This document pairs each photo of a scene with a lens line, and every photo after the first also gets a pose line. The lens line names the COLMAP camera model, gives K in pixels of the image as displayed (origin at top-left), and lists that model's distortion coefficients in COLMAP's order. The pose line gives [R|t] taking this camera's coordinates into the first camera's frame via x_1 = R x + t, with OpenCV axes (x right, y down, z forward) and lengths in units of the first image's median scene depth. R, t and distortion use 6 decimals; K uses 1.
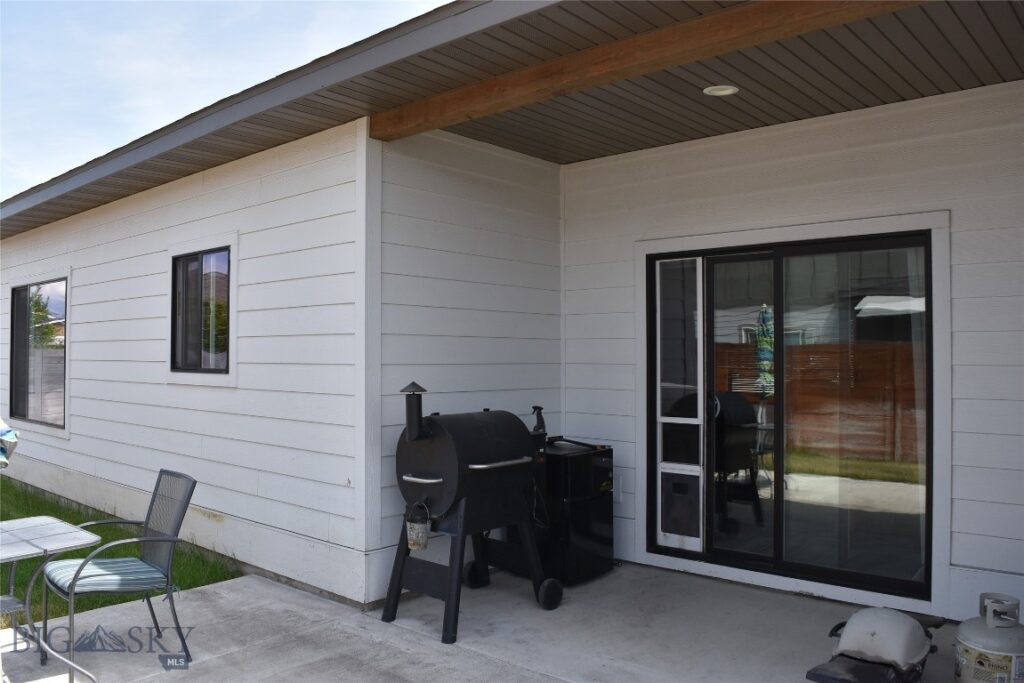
lens RADIAL K [[800.8, 0, 512.0], [0, 800.8, 341.5], [0, 0, 1]] dist [-0.090580, 0.011593]
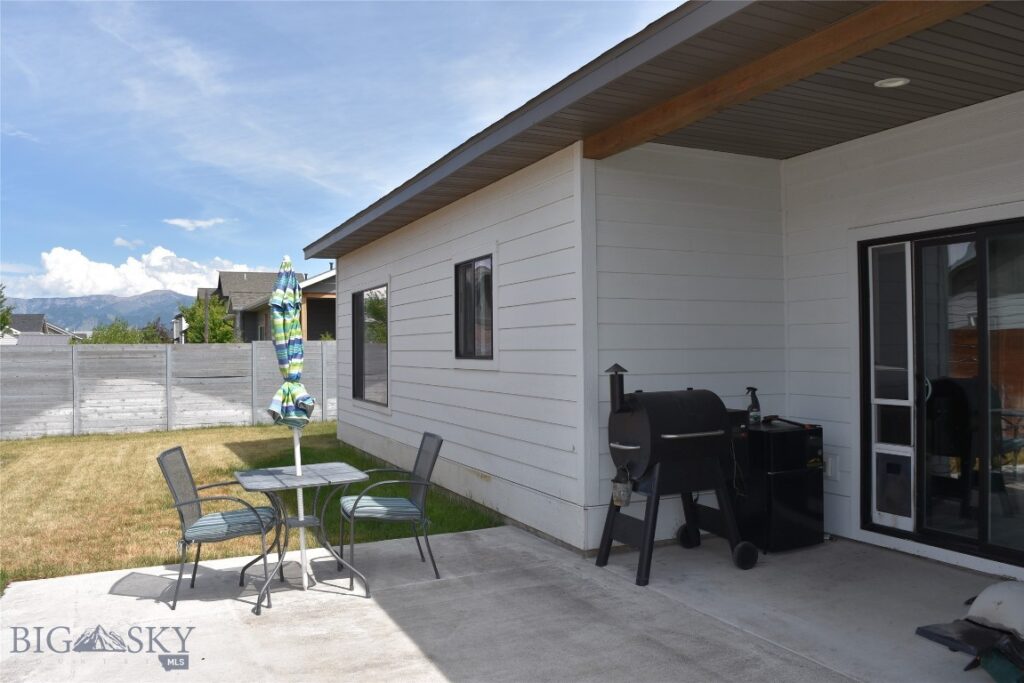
lens RADIAL K [[800.8, 0, 512.0], [0, 800.8, 341.5], [0, 0, 1]] dist [-0.090580, 0.011593]
pose [[0.914953, -0.013674, -0.403329, 0.197571], [0.018032, 0.999813, 0.007010, 0.006284], [0.403157, -0.013686, 0.915028, -0.133049]]
